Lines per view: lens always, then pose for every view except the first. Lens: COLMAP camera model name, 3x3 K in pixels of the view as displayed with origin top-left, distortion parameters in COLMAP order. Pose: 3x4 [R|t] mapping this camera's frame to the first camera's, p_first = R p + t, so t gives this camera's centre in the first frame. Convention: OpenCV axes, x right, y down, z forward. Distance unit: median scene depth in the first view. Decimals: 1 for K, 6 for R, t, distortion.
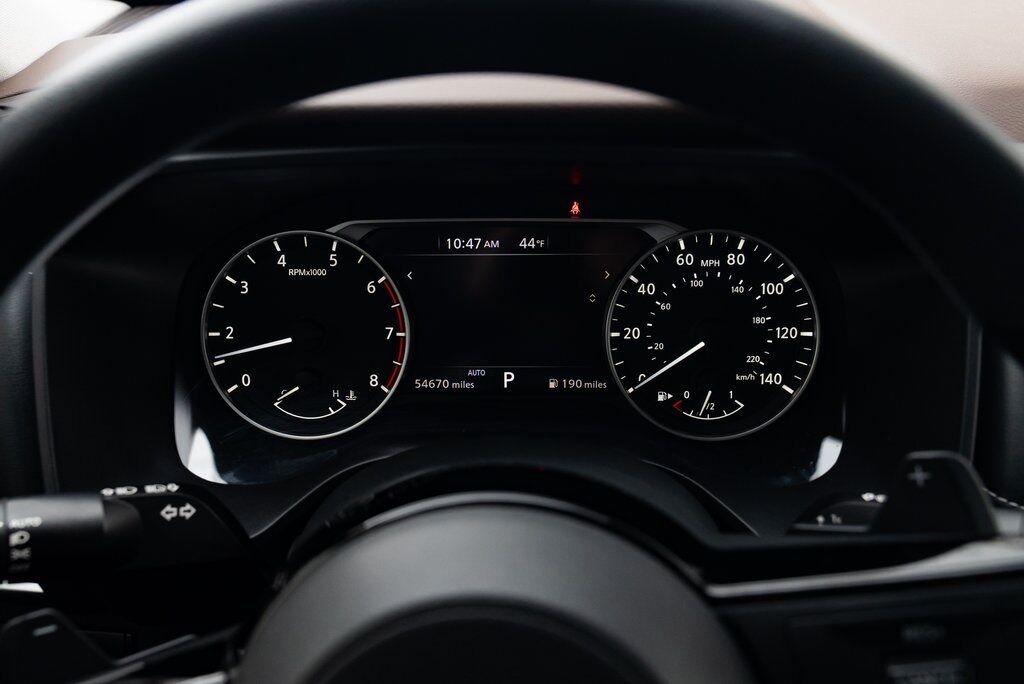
lens RADIAL K [[940.8, 0, 512.0], [0, 940.8, 342.0], [0, 0, 1]] dist [-0.013536, -0.000884]
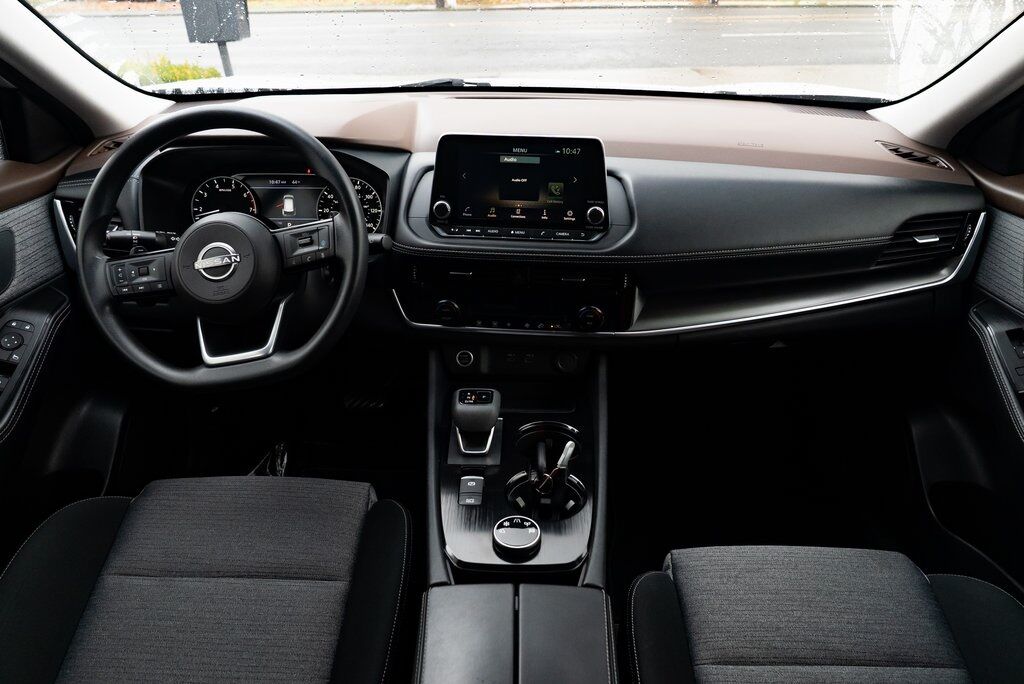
lens RADIAL K [[695.0, 0, 512.0], [0, 695.0, 342.0], [0, 0, 1]] dist [-0.038840, 0.026027]
pose [[0.999652, 0.013156, 0.022860, 0.713966], [-0.013532, 0.999775, 0.016342, 0.392567], [-0.022639, -0.016646, 0.999605, -1.380445]]
